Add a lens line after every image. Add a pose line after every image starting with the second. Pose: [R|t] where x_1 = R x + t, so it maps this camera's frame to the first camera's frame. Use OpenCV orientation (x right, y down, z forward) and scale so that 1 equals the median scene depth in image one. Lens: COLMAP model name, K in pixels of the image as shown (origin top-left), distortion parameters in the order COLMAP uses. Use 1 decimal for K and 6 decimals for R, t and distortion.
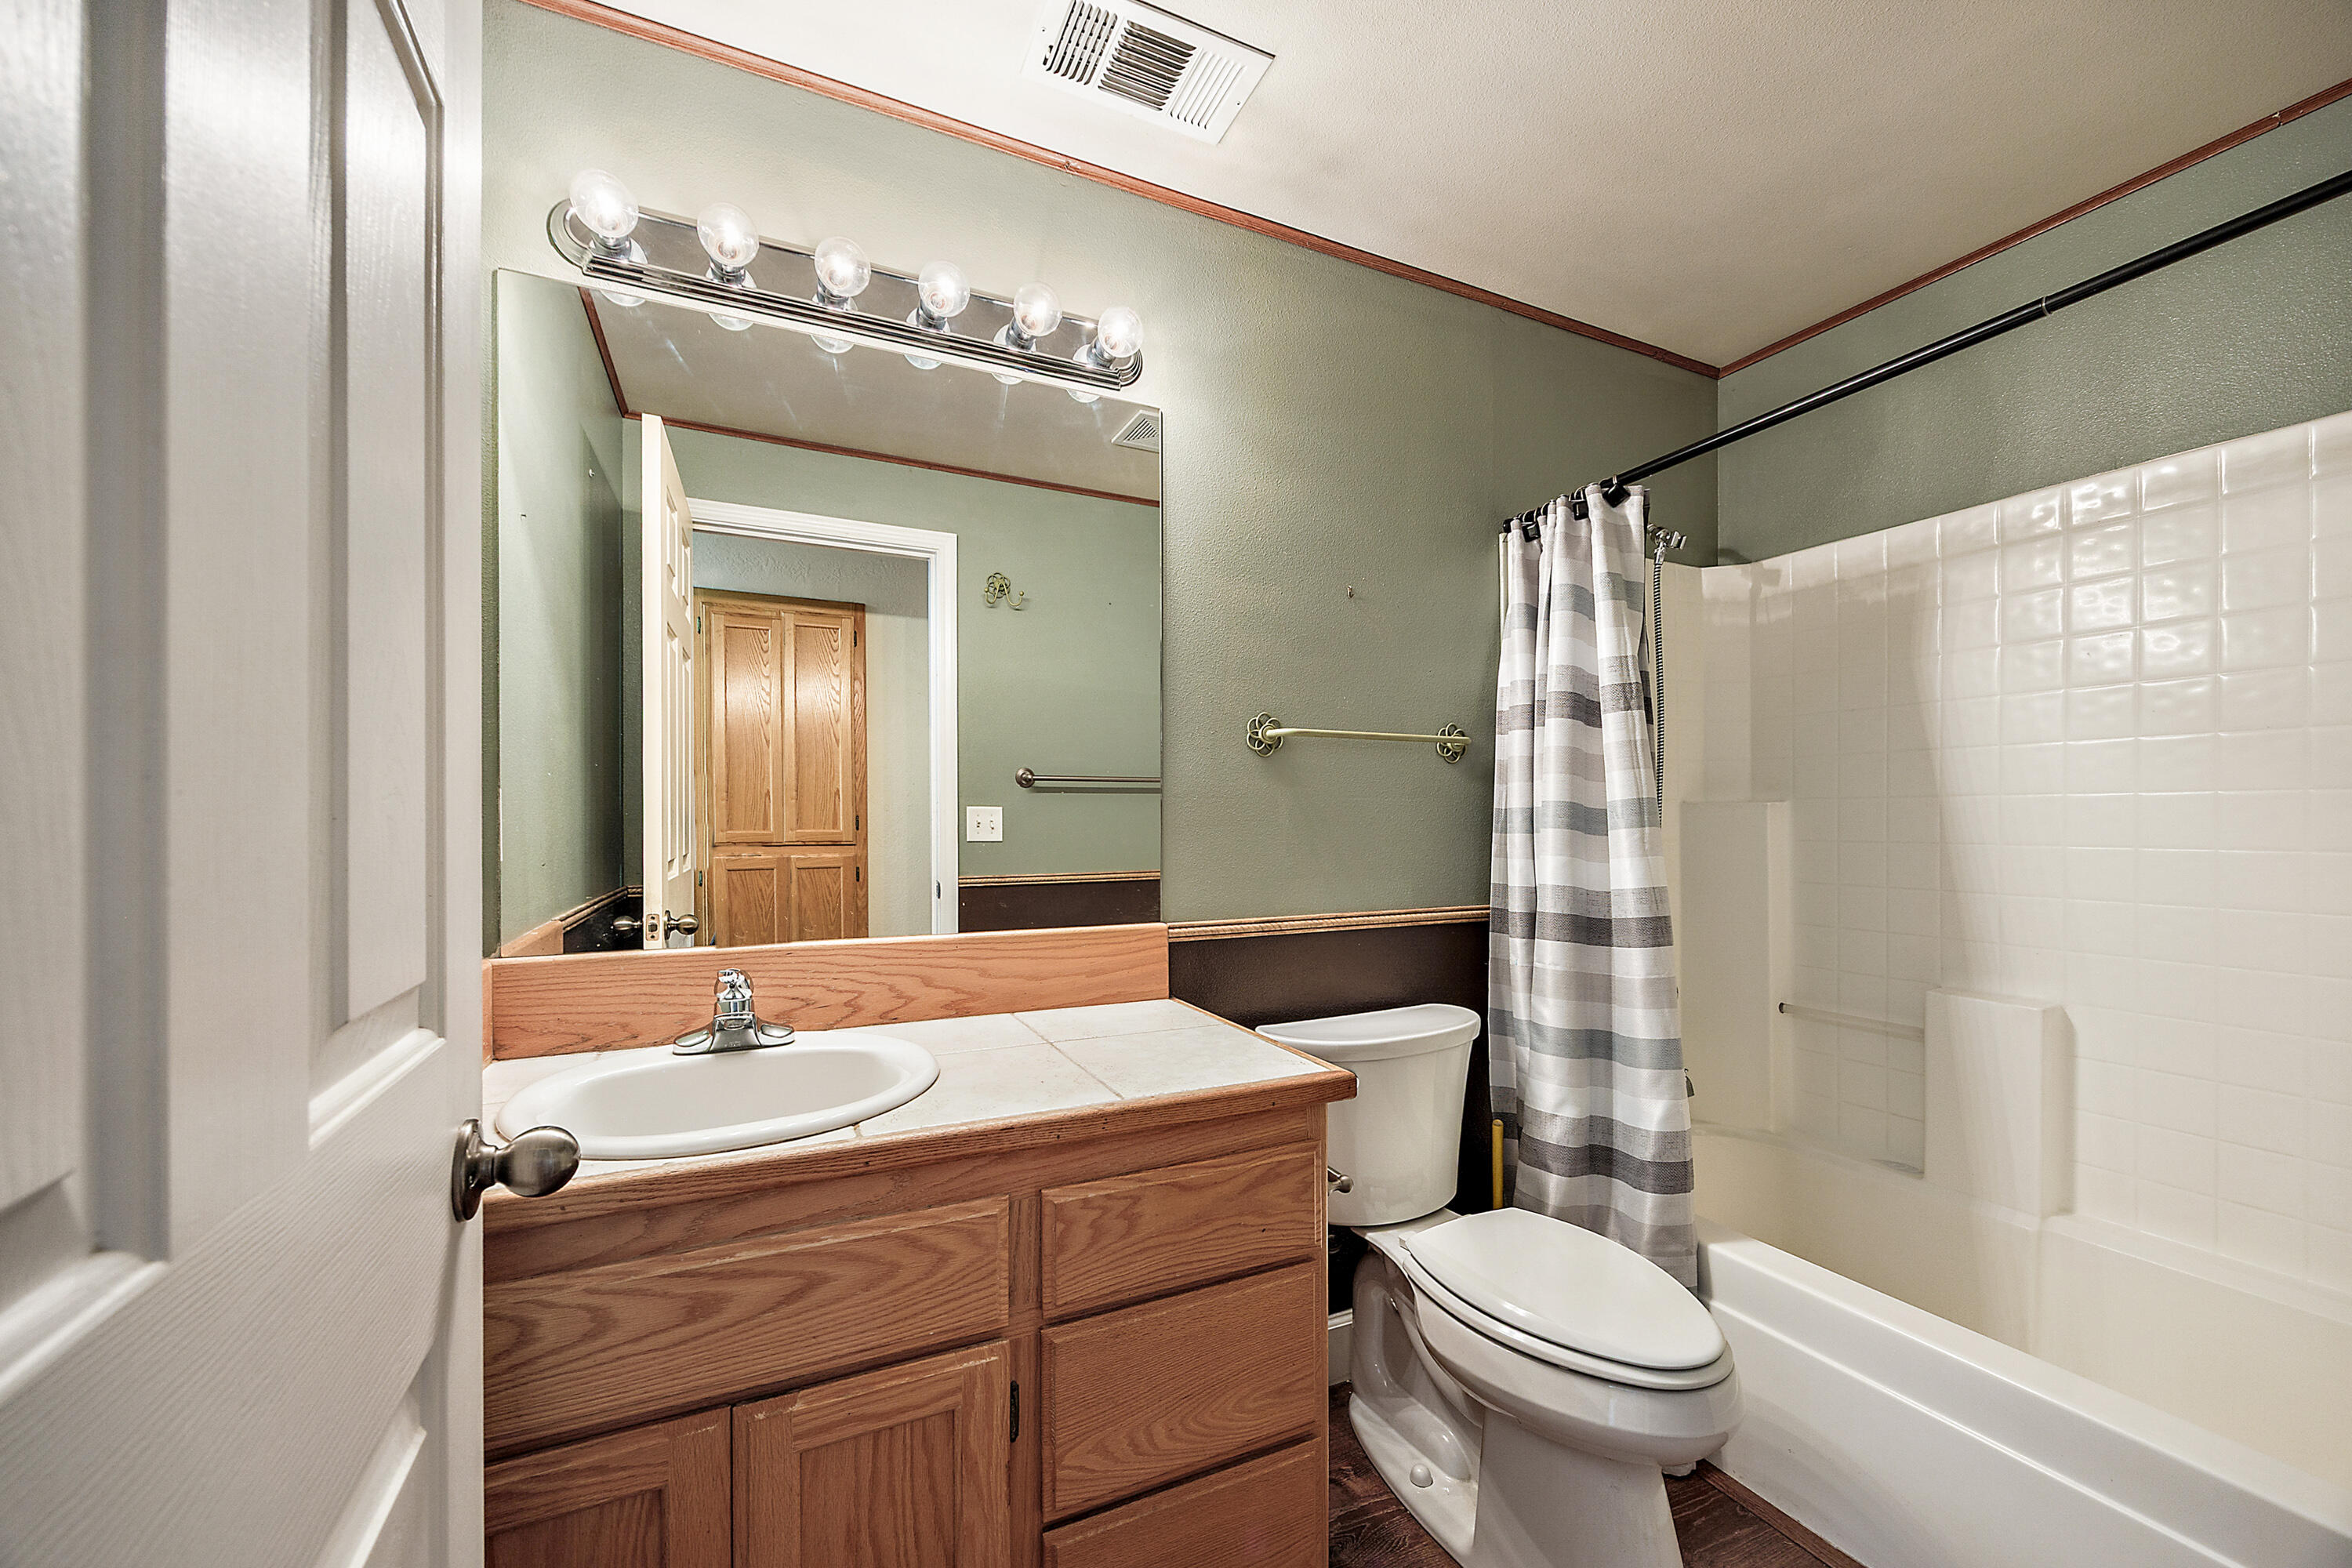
lens RADIAL K [[901.3, 0, 1073.4], [0, 901.3, 821.8], [0, 0, 1]] dist [-0.001091, -0.000364]
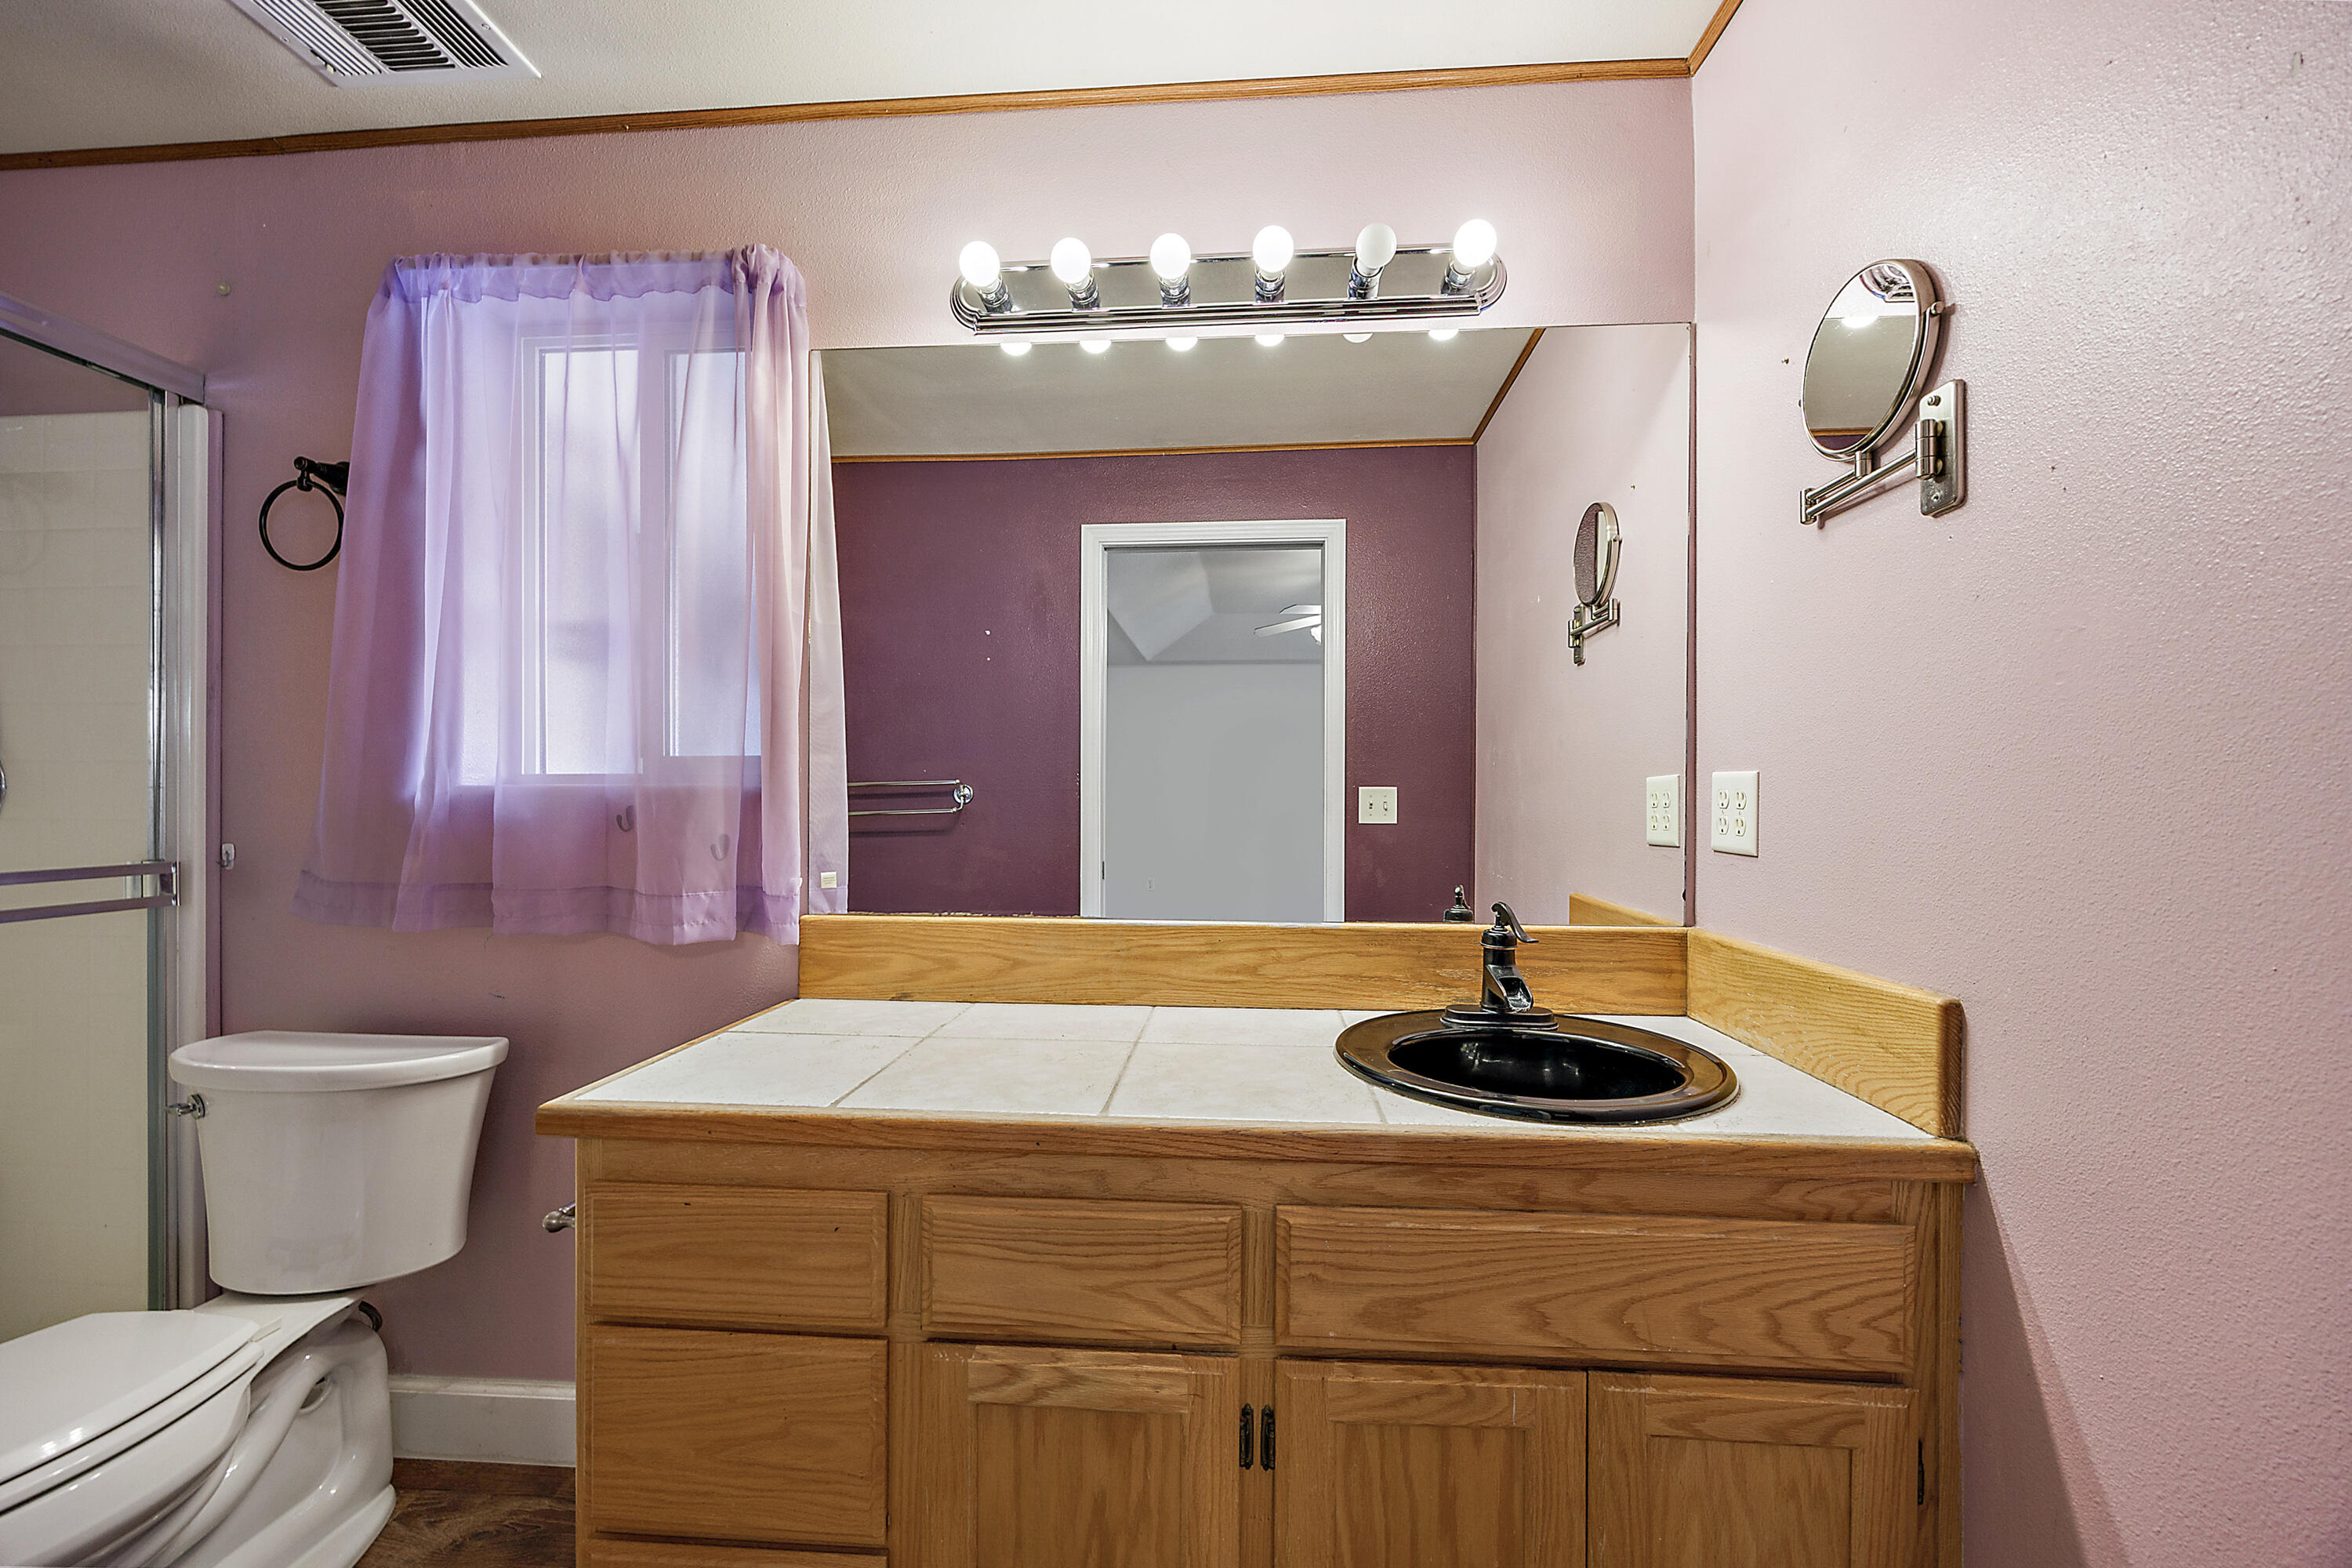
lens RADIAL K [[901.3, 0, 1178.5], [0, 901.3, 792.0], [0, 0, 1]] dist [-0.001091, -0.000364]
pose [[0.878012, -0.004863, -0.478615, 0.228445], [-0.001770, 0.999909, -0.013407, 0.001635], [0.478636, 0.012619, 0.877923, 0.102423]]
